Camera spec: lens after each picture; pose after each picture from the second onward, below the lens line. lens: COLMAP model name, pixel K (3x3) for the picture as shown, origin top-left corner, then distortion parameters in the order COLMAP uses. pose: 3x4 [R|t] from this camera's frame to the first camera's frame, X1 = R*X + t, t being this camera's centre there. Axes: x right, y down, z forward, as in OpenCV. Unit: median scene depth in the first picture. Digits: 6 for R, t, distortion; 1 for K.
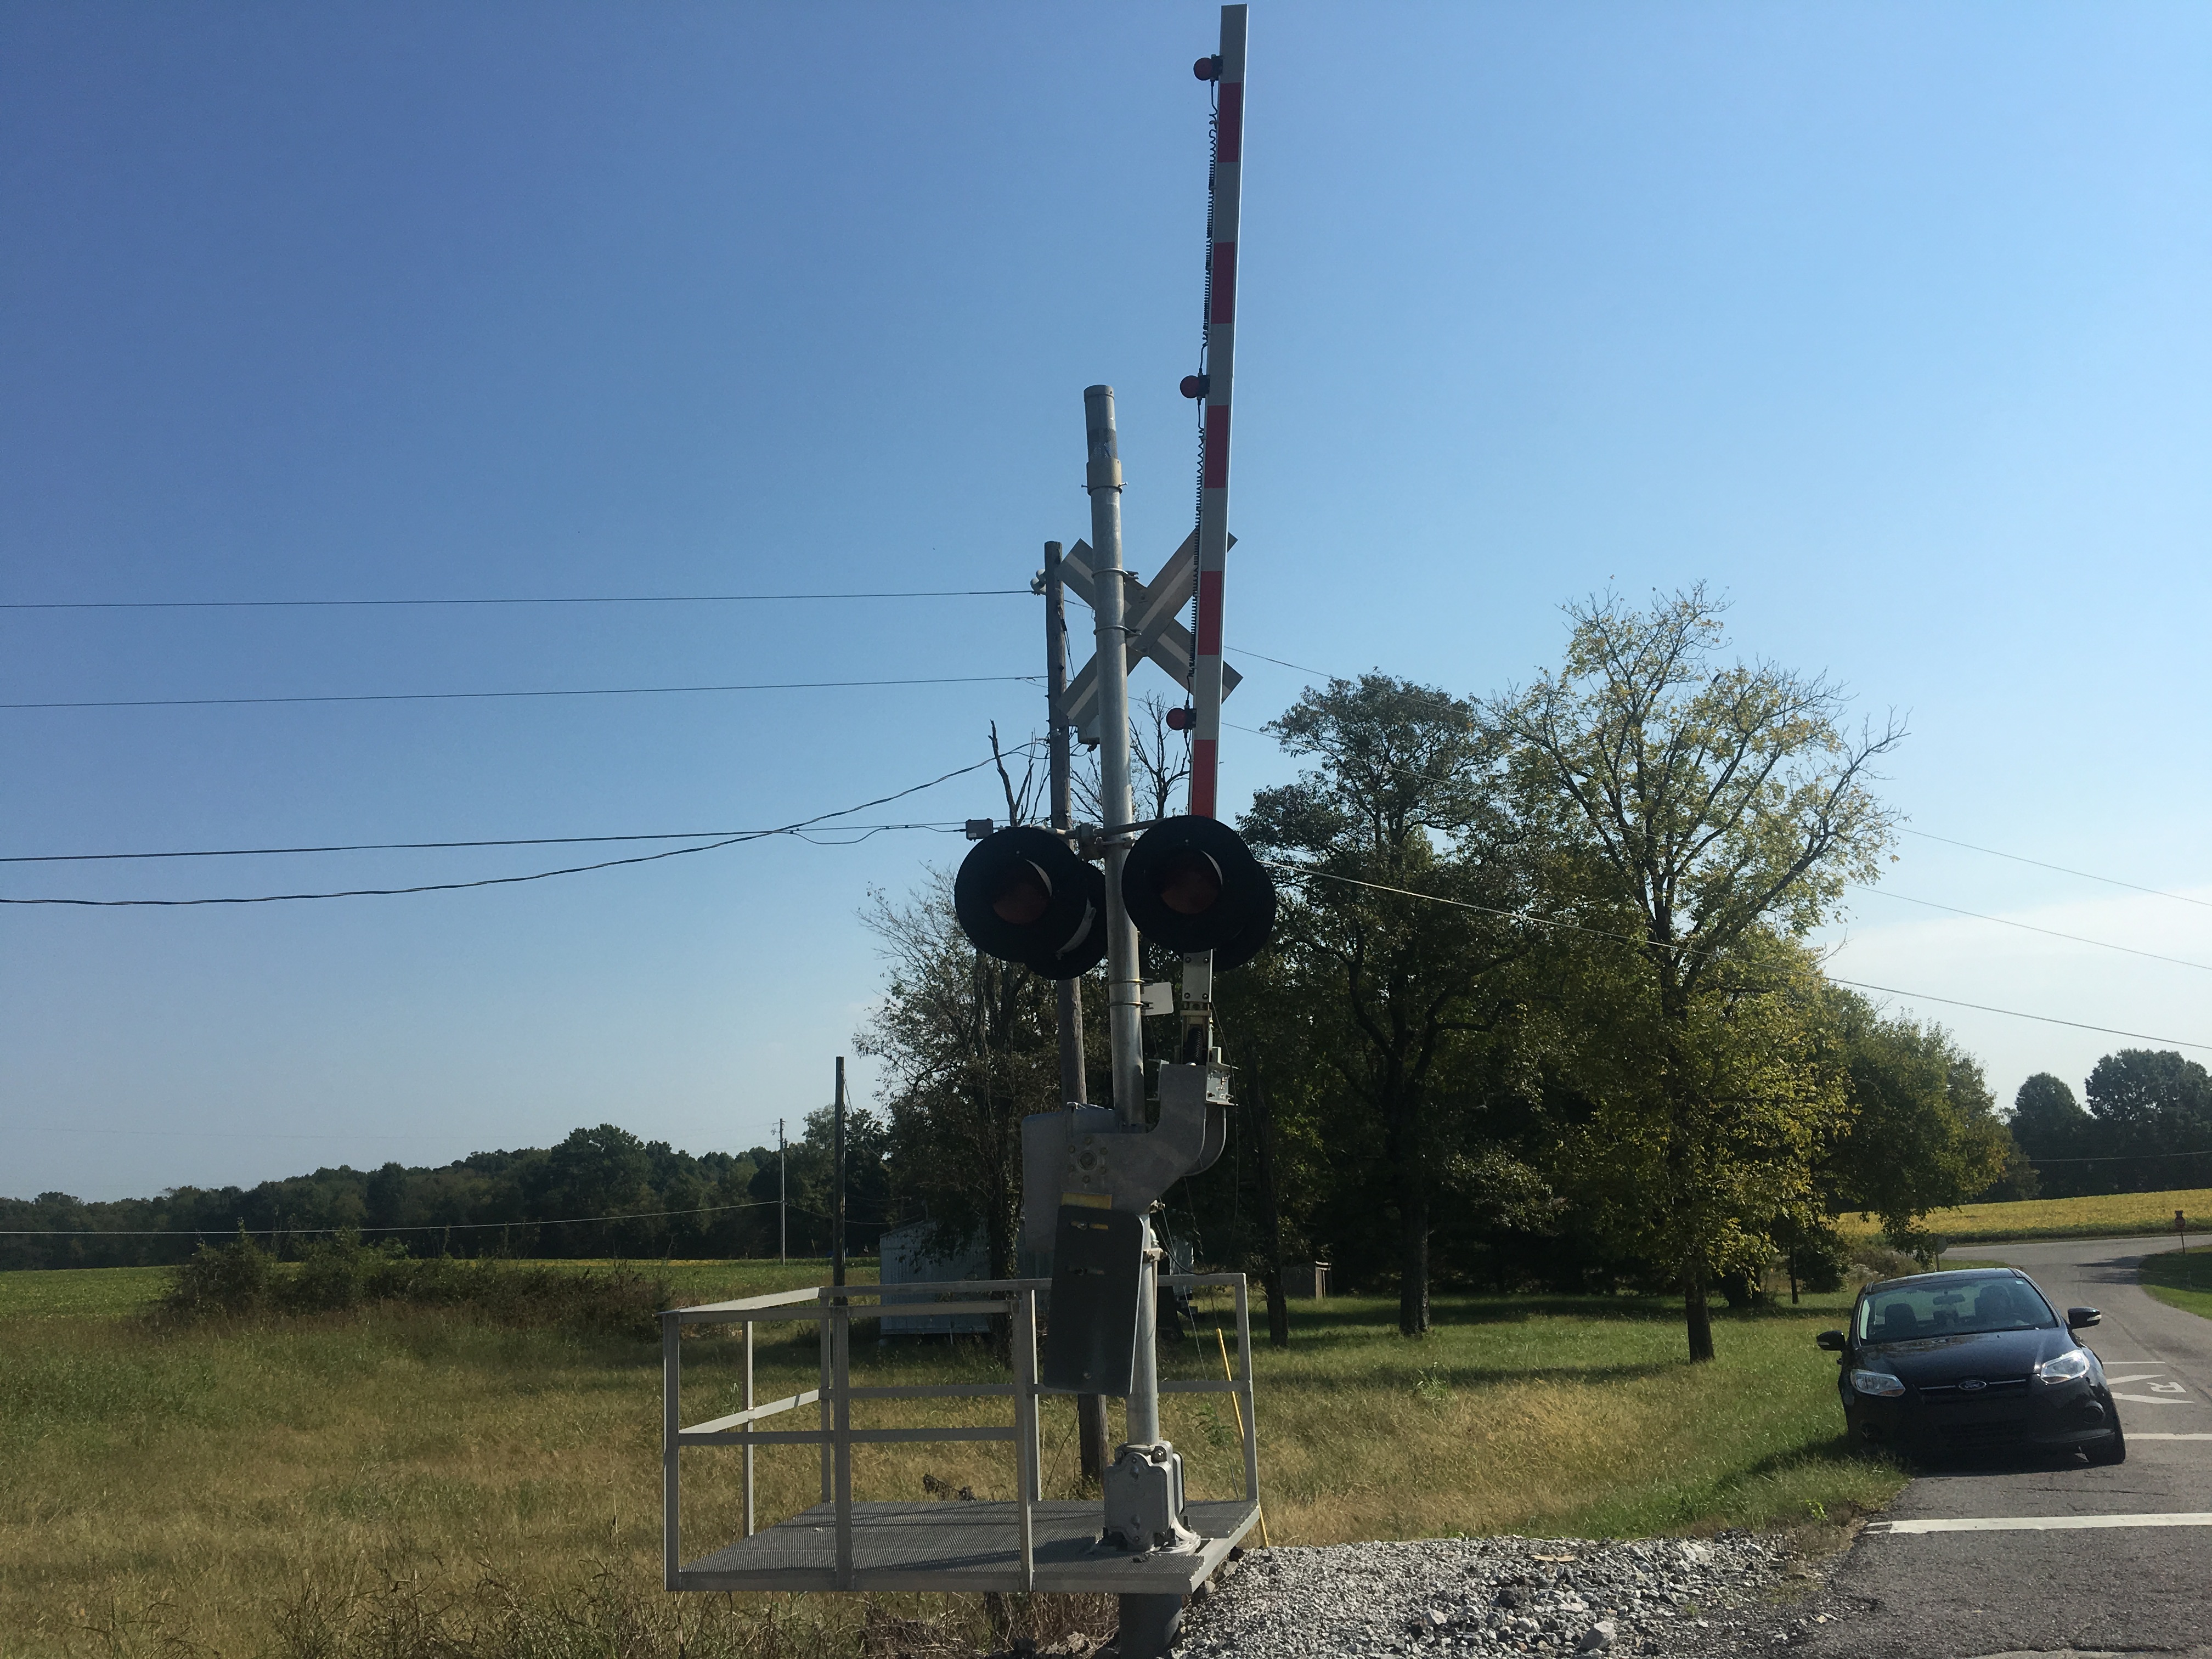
lens RADIAL K [[1893.4, 0, 1060.3], [0, 1893.4, 826.0], [0, 0, 1]] dist [0.107389, -0.164319]
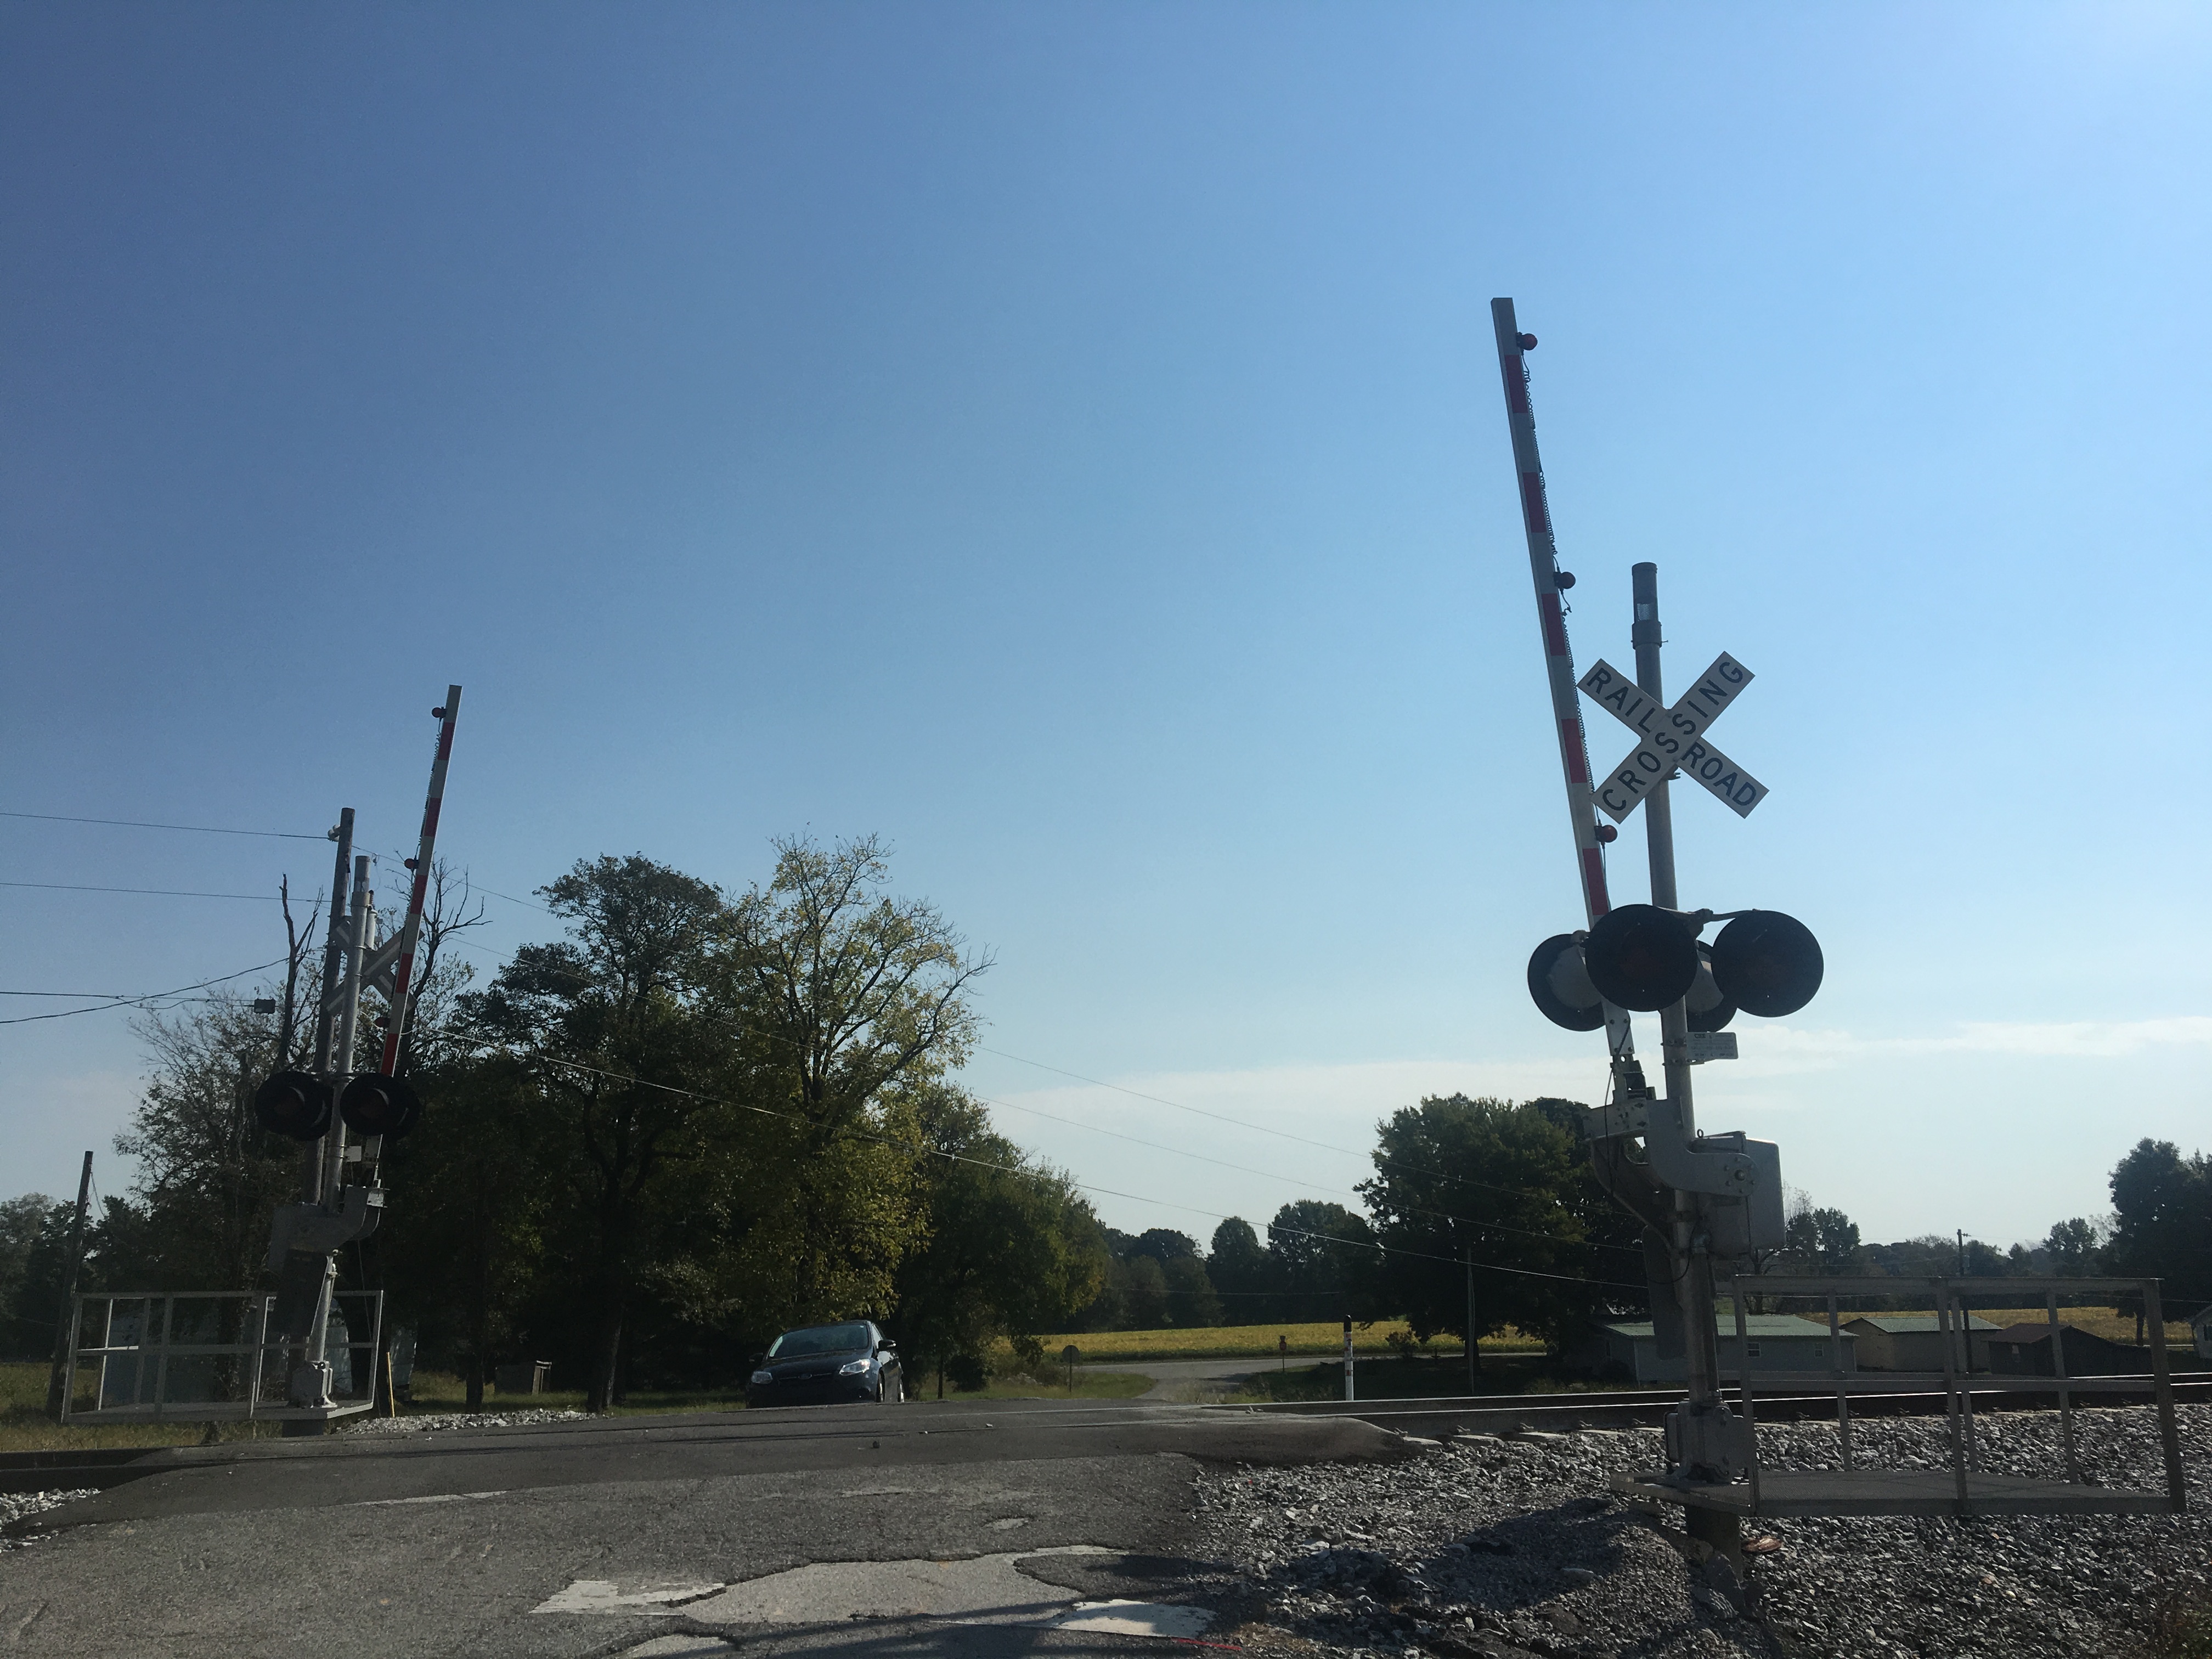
lens RADIAL K [[1871.2, 0, 1085.3], [0, 1871.2, 833.3], [0, 0, 1]] dist [0.094887, -0.129689]
pose [[0.926525, 0.122491, 0.355734, 0.002421], [-0.101429, 0.991832, -0.077345, -0.034711], [-0.362302, 0.035581, 0.931381, -0.240879]]
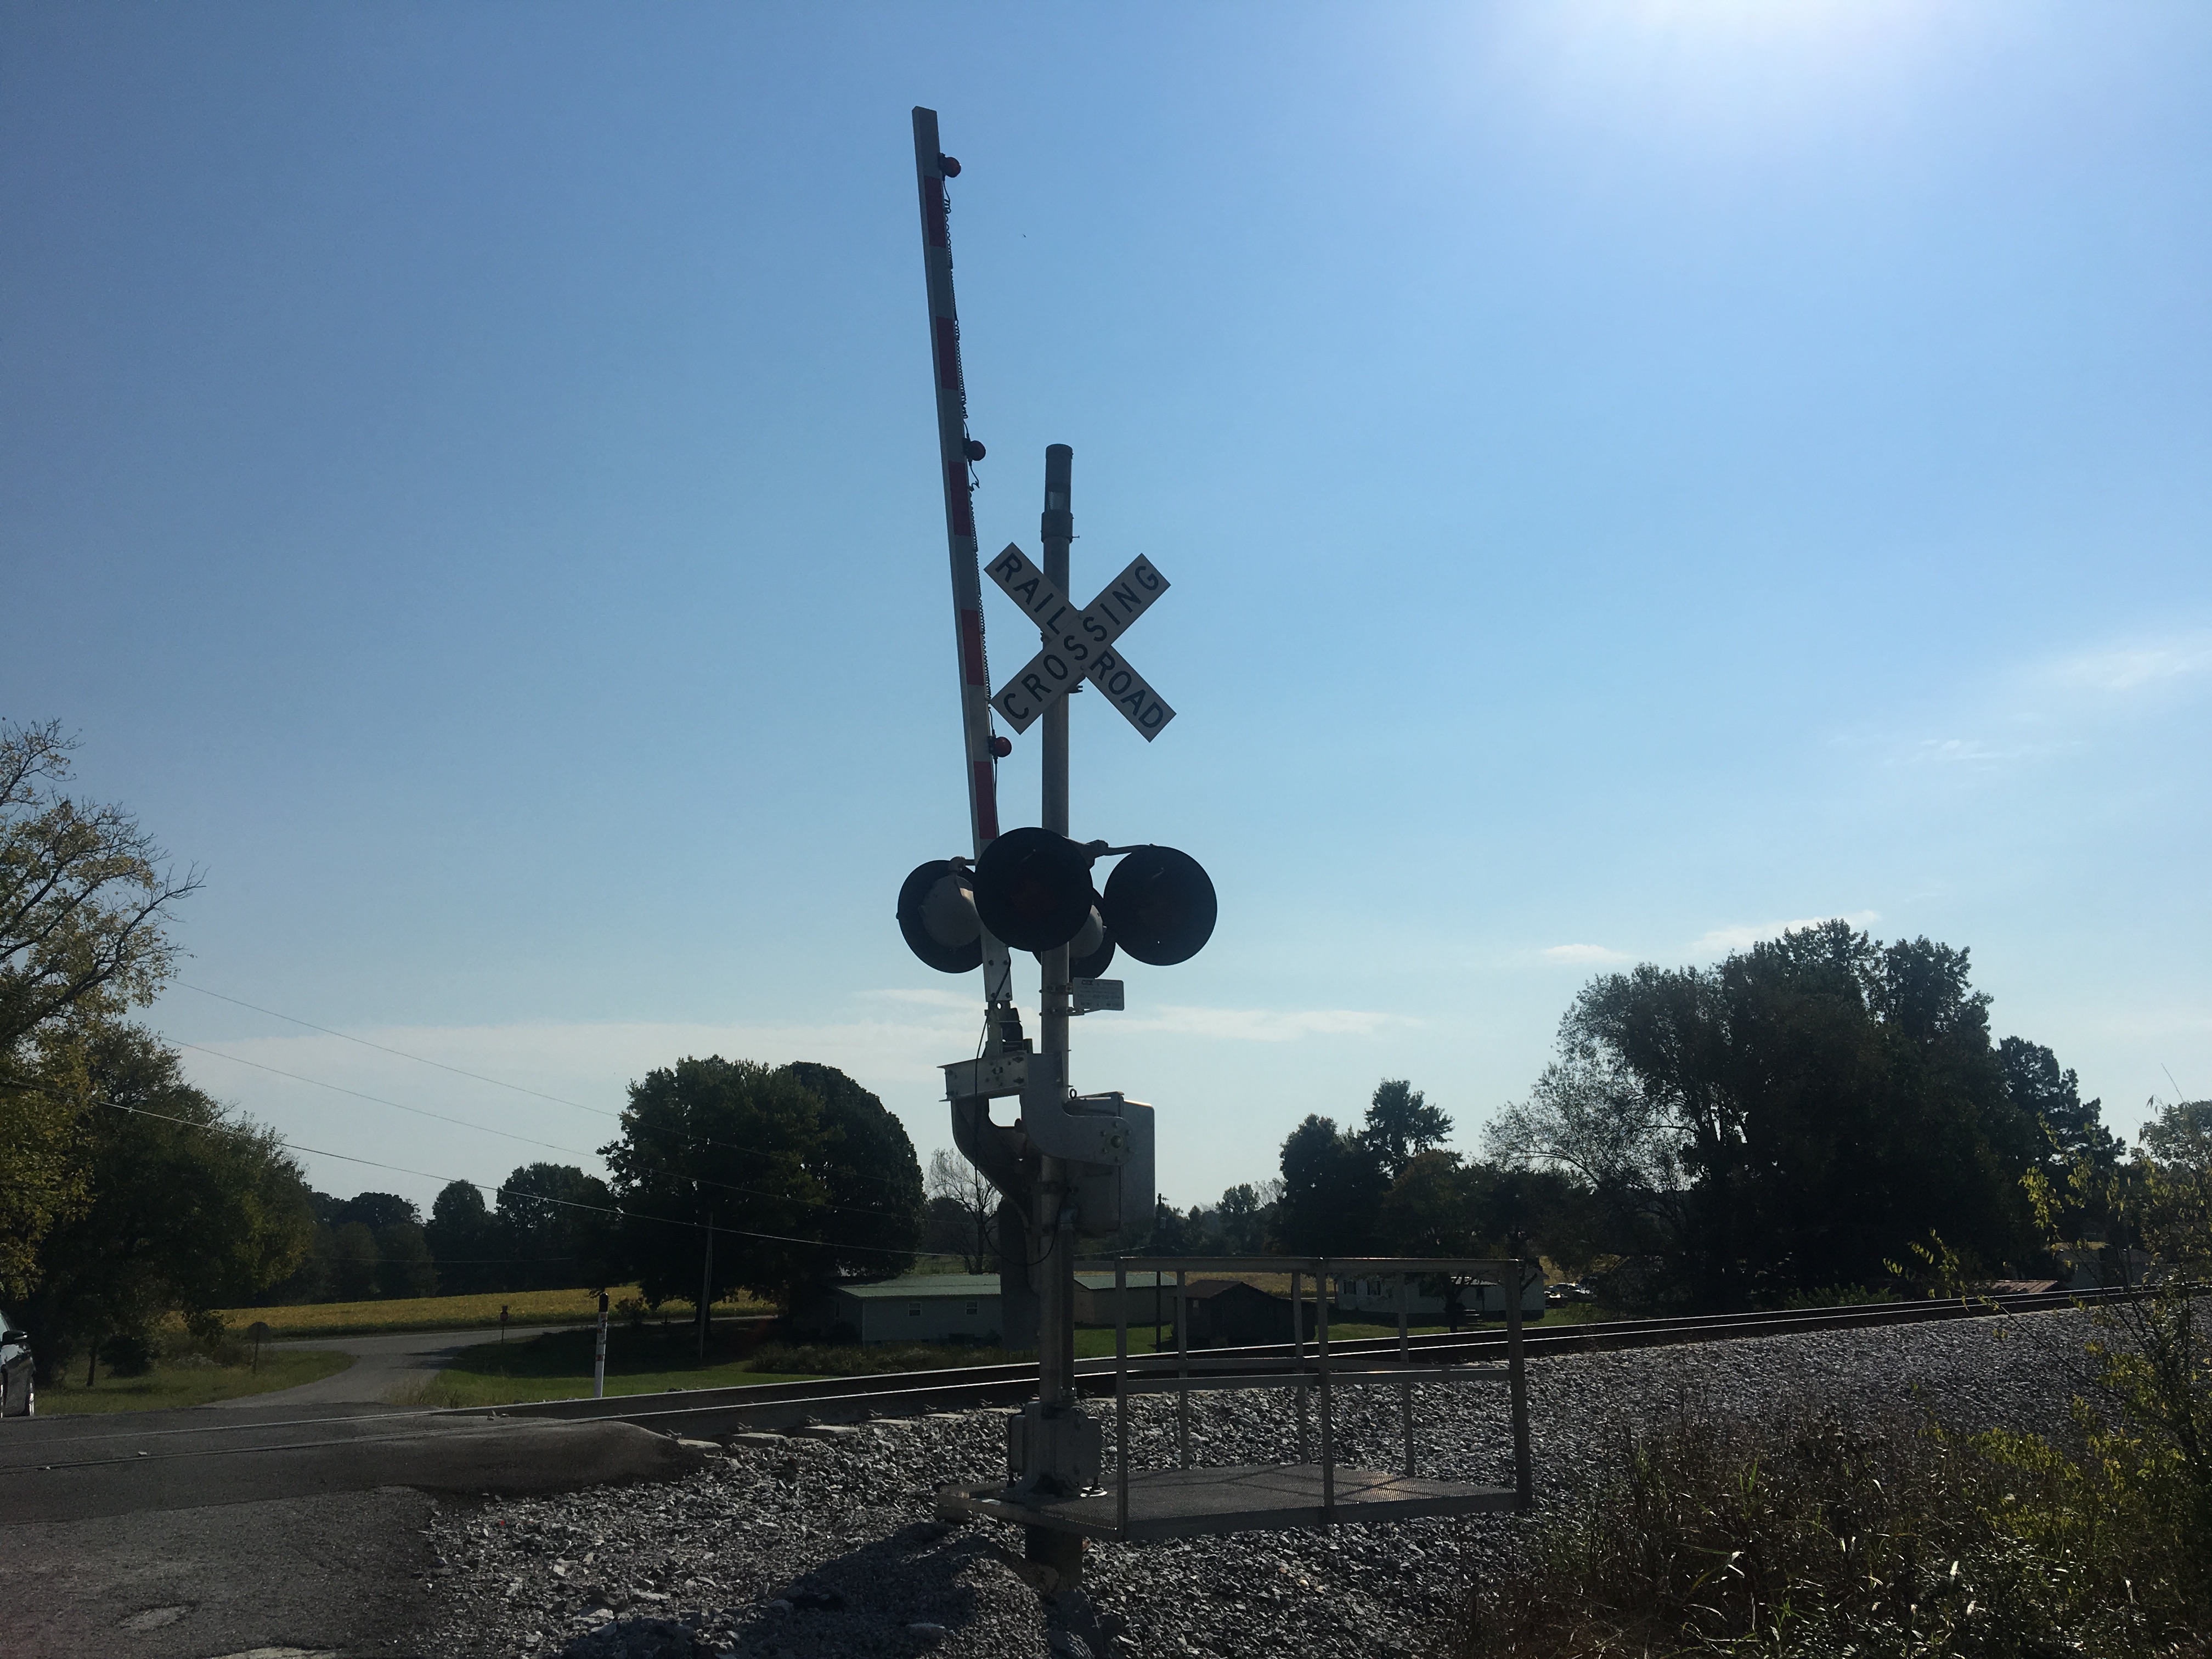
lens RADIAL K [[1893.4, 0, 1060.3], [0, 1893.4, 826.0], [0, 0, 1]] dist [0.107389, -0.164319]
pose [[0.723803, 0.184148, 0.664980, 0.018775], [-0.151395, 0.982629, -0.107326, -0.029385], [-0.673193, -0.022992, 0.739109, -0.195318]]
